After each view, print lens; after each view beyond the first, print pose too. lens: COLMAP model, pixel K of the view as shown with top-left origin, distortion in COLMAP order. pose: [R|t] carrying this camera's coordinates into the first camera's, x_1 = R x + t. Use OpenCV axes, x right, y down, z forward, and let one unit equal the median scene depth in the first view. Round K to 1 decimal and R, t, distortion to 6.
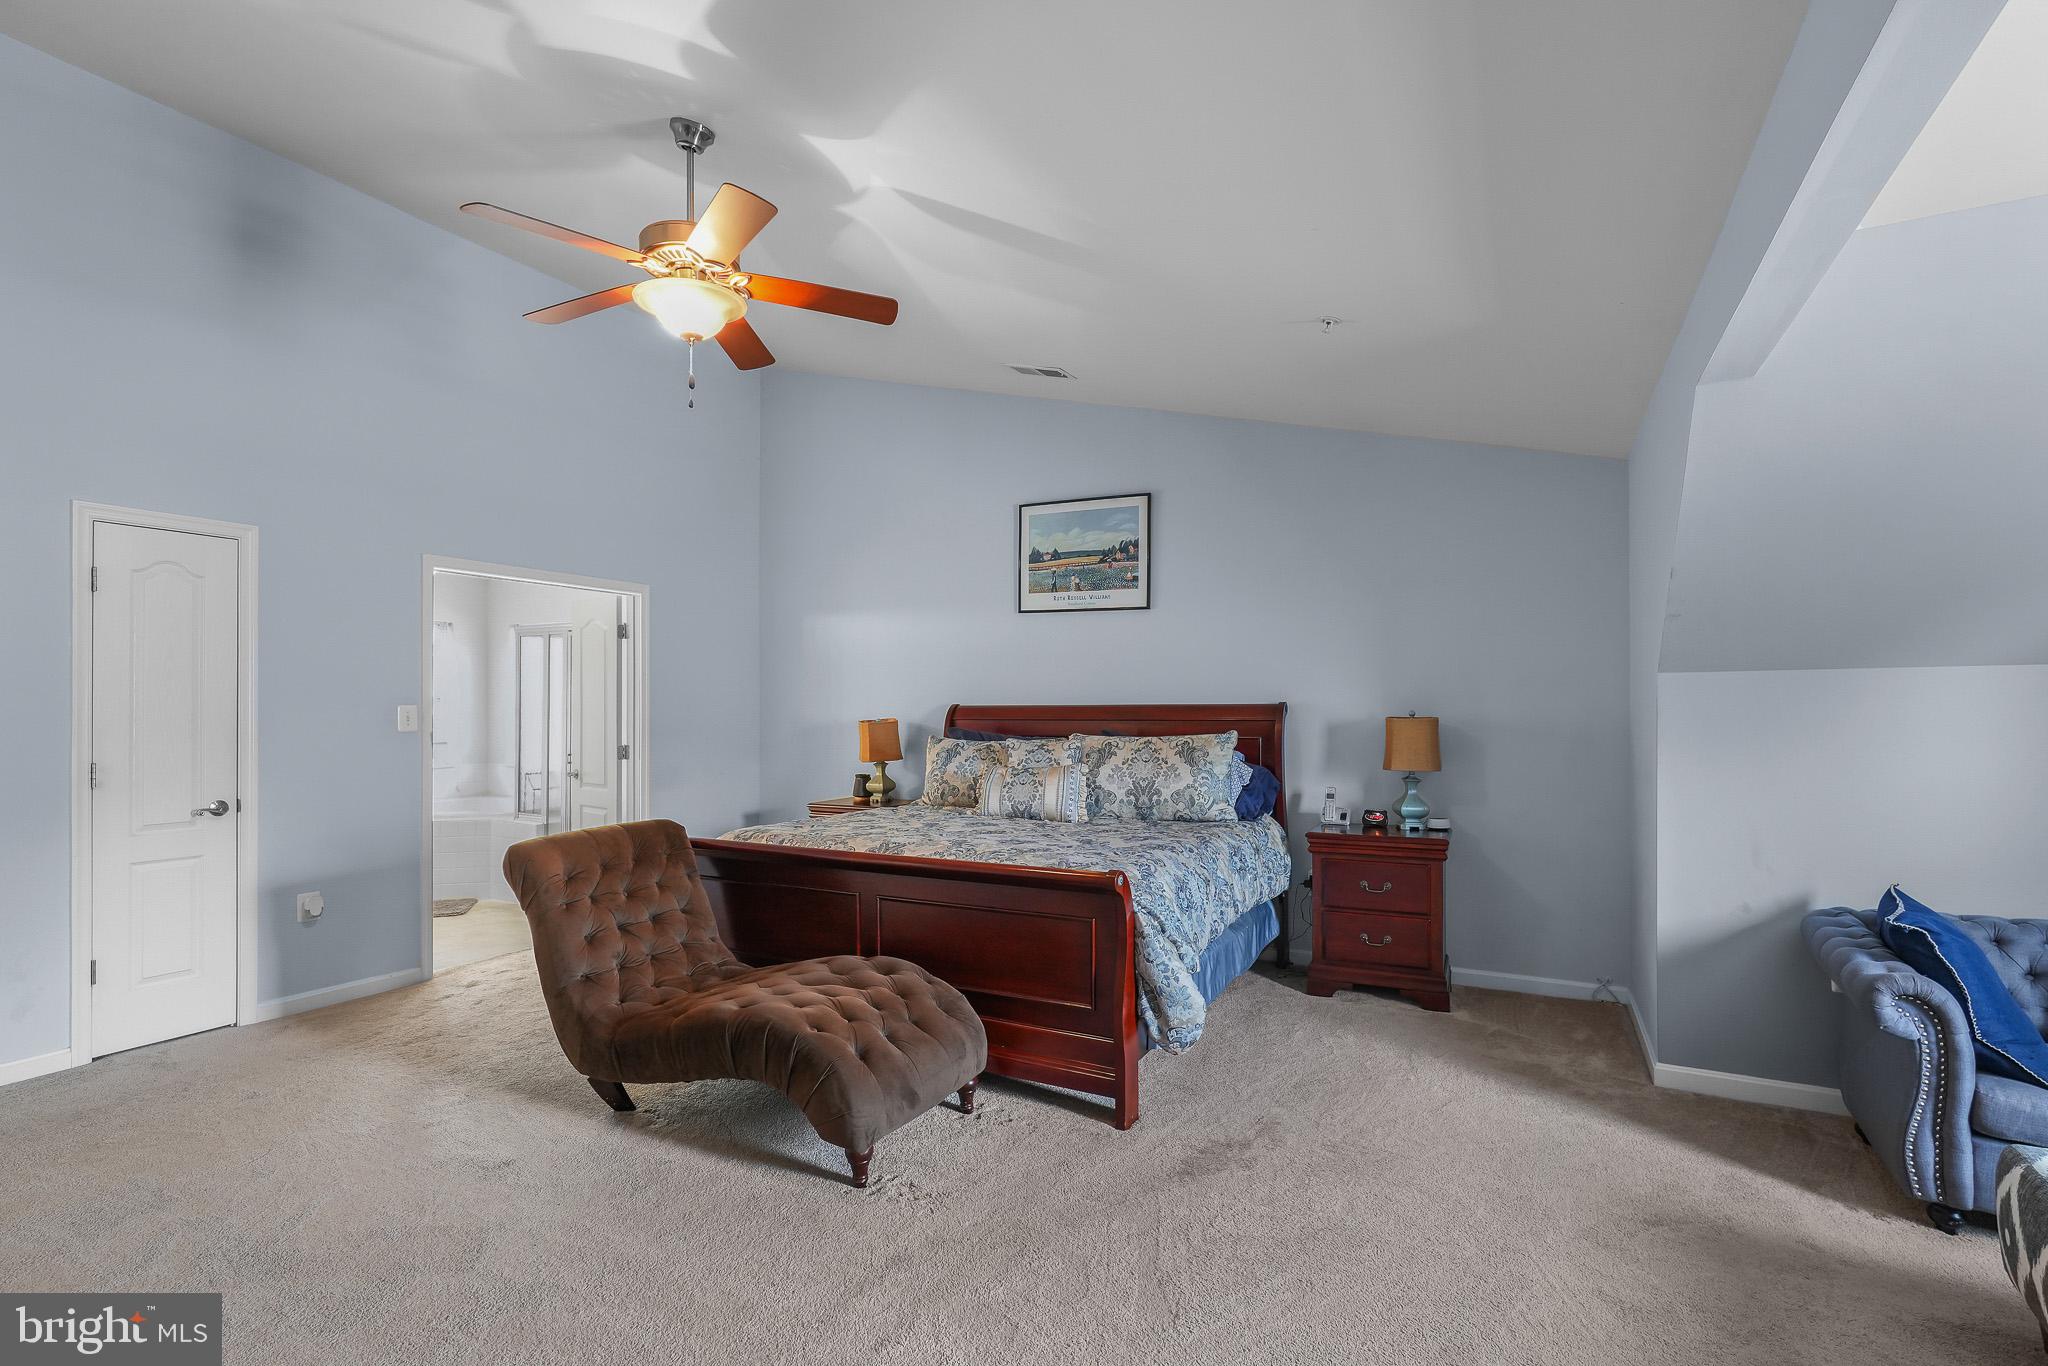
lens RADIAL K [[950.6, 0, 1048.6], [0, 950.6, 705.7], [0, 0, 1]] dist [0.001992, -0.000833]
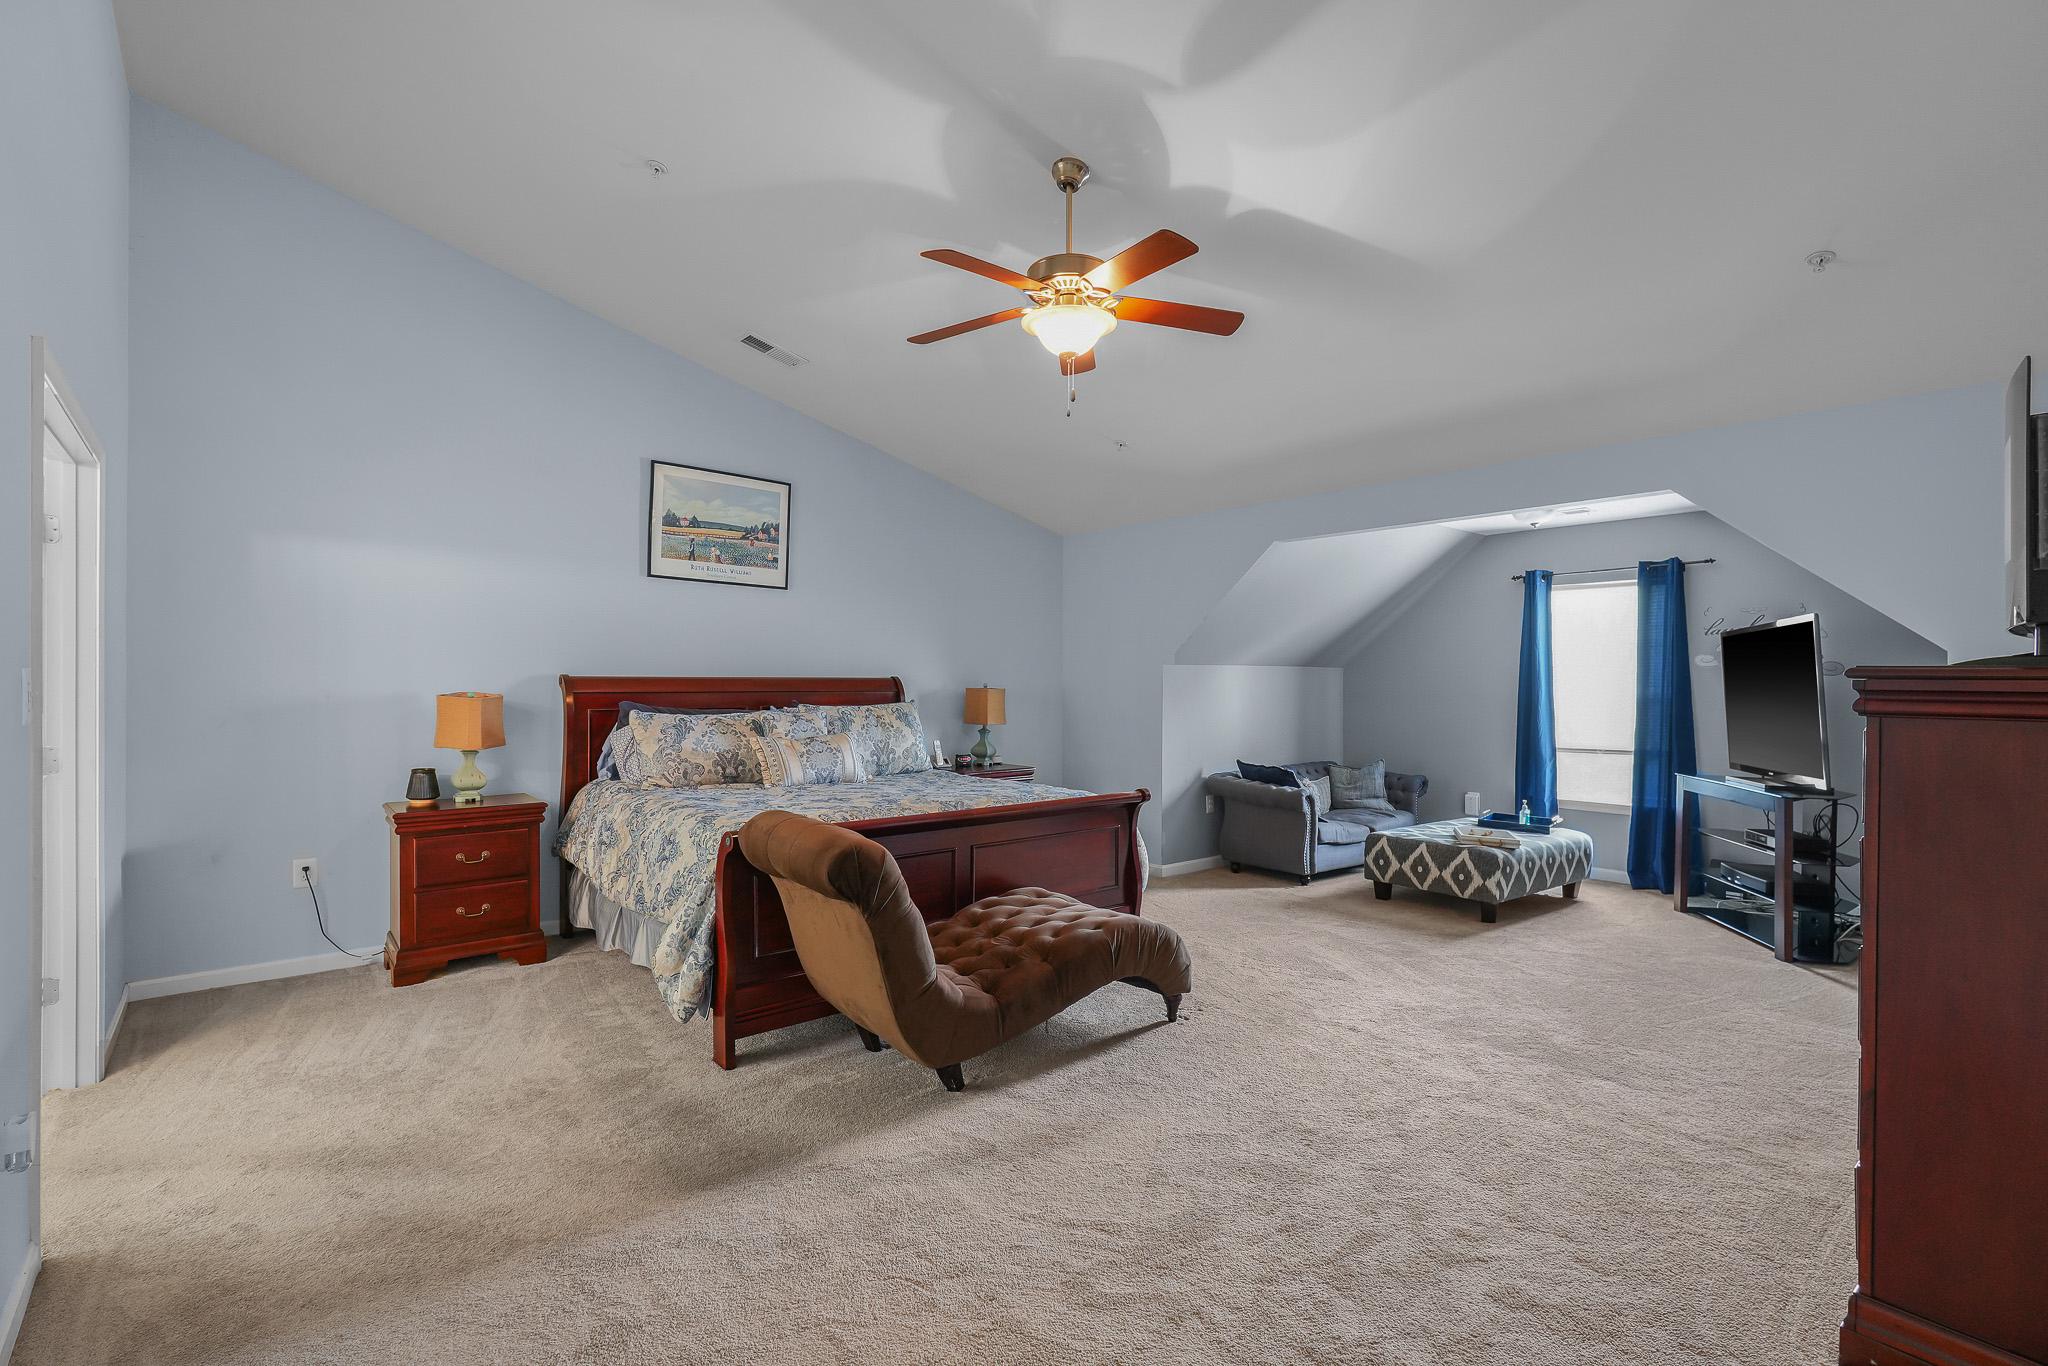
lens RADIAL K [[950.6, 0, 1022.2], [0, 950.6, 686.6], [0, 0, 1]] dist [0.001992, -0.000833]
pose [[0.384122, -0.004964, 0.923269, -0.793465], [-0.012360, 0.999868, 0.010518, -0.004988], [-0.923199, -0.015451, 0.384010, 0.325643]]
